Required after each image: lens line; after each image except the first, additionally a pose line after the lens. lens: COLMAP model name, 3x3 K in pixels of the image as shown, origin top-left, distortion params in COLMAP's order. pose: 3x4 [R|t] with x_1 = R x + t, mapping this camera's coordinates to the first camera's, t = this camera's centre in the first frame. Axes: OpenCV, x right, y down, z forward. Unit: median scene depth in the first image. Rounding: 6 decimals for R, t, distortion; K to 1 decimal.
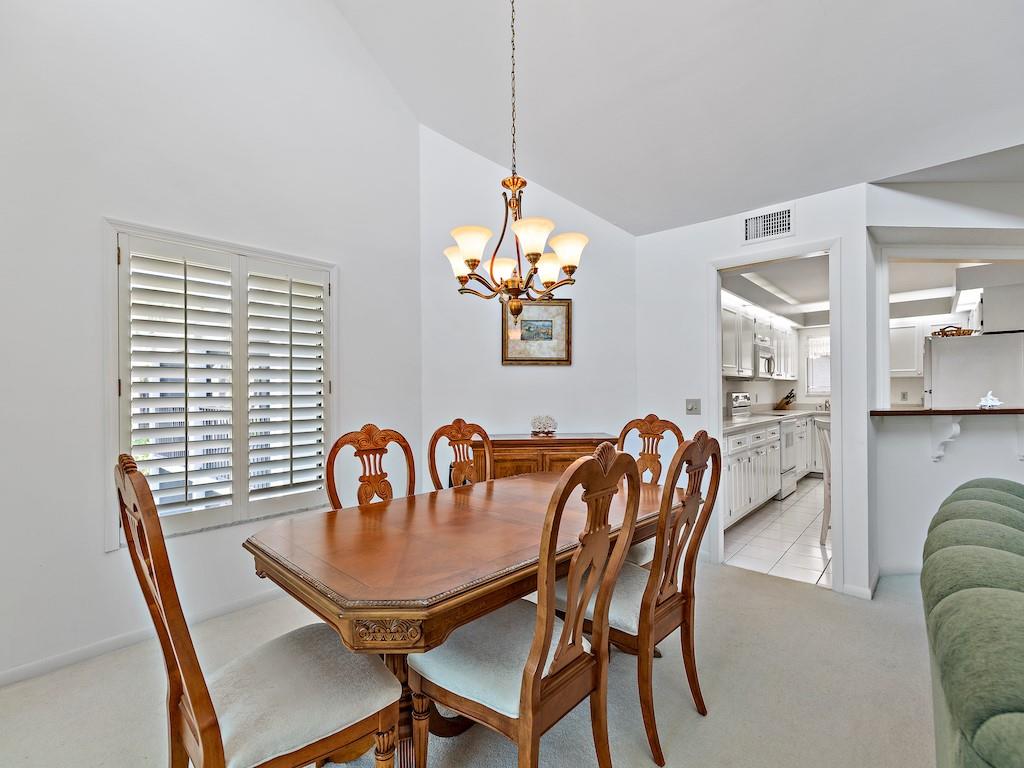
lens RADIAL K [[466.6, 0, 503.3], [0, 466.6, 389.6], [0, 0, 1]] dist [0.004074, 0.000626]
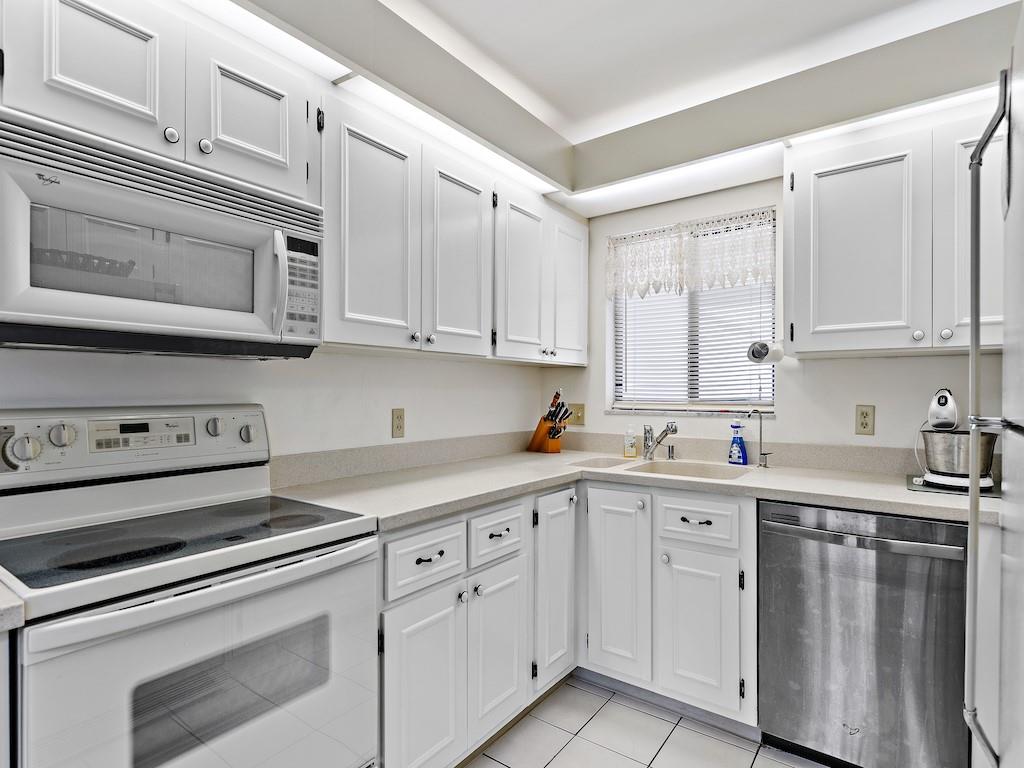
lens RADIAL K [[531.6, 0, 510.4], [0, 531.6, 390.5], [0, 0, 1]] dist [0.000112, -0.000217]
pose [[0.994816, 0.008470, 0.101335, 0.675293], [-0.009146, 0.999939, 0.006205, -0.004983], [-0.101276, -0.007099, 0.994833, 0.776496]]
